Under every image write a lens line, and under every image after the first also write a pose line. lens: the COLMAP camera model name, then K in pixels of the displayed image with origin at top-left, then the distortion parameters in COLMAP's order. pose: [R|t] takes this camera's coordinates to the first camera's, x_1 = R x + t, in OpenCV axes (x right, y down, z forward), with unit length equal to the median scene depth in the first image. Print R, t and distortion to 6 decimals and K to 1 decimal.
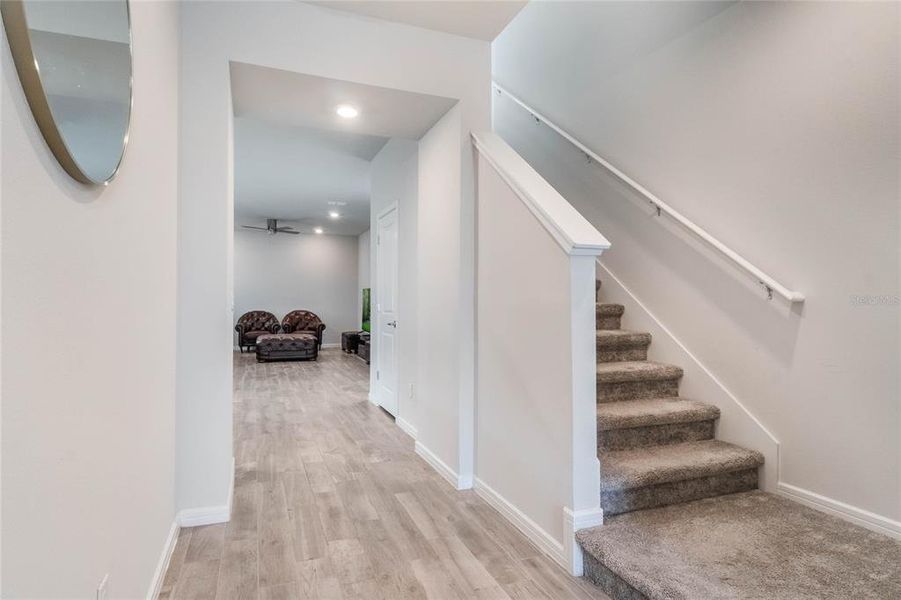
lens RADIAL K [[475.3, 0, 450.5], [0, 475.3, 300.0], [0, 0, 1]] dist [-0.002011, 0.000032]
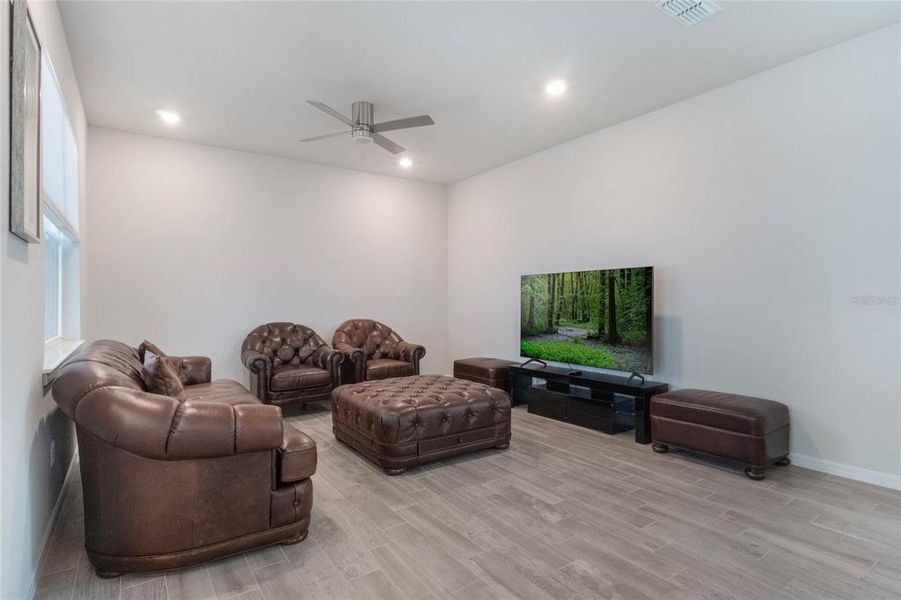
lens RADIAL K [[459.0, 0, 450.5], [0, 459.0, 300.0], [0, 0, 1]] dist [0.001720, 0.000238]
pose [[0.976472, -0.013877, 0.215198, -0.342146], [0.013812, 0.999903, 0.001804, 0.001428], [-0.215202, 0.001211, 0.976569, 0.519928]]
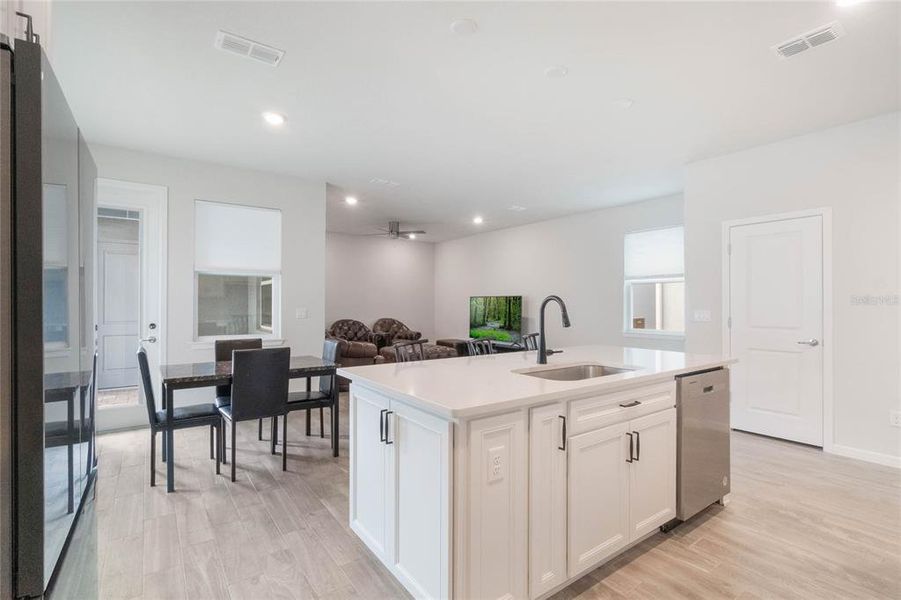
lens RADIAL K [[412.2, 0, 450.5], [0, 412.2, 300.0], [0, 0, 1]] dist [0.000991, 0.000408]
pose [[0.973558, -0.004444, 0.228395, -0.397964], [0.005627, 0.999974, -0.004527, -0.010903], [-0.228369, 0.005692, 0.973558, 0.165559]]
